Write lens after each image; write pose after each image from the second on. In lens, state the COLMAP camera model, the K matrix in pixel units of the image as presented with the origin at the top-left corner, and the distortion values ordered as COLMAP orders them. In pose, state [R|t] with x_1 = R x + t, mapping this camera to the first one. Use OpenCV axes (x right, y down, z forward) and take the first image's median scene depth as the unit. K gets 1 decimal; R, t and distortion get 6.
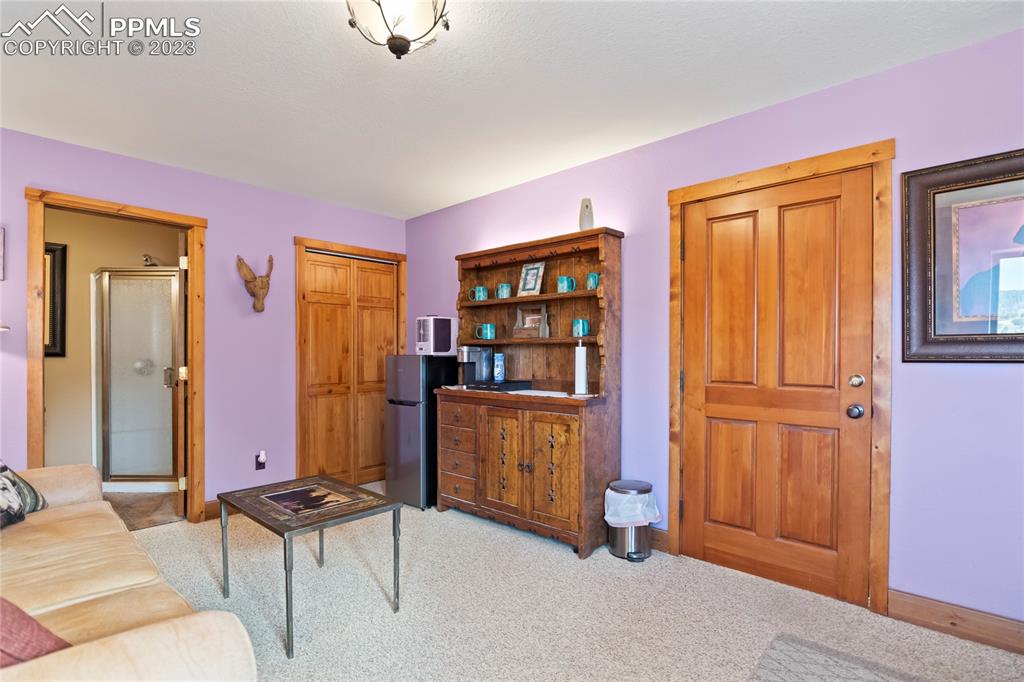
lens RADIAL K [[508.0, 0, 515.7], [0, 508.0, 351.7], [0, 0, 1]] dist [-0.004672, -0.000304]
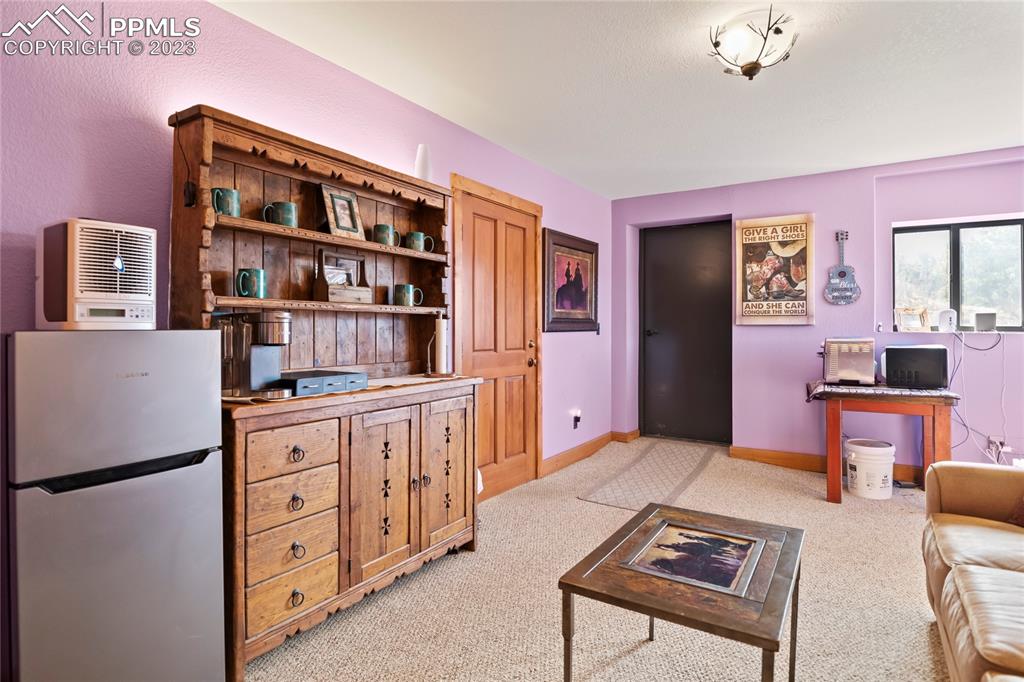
lens RADIAL K [[548.6, 0, 515.1], [0, 548.6, 331.0], [0, 0, 1]] dist [-0.000375, 0.000886]
pose [[-0.193705, -0.000973, 0.981059, -0.989668], [0.001017, 0.999999, 0.001192, 0.011592], [-0.981059, 0.001229, -0.193704, 1.292322]]
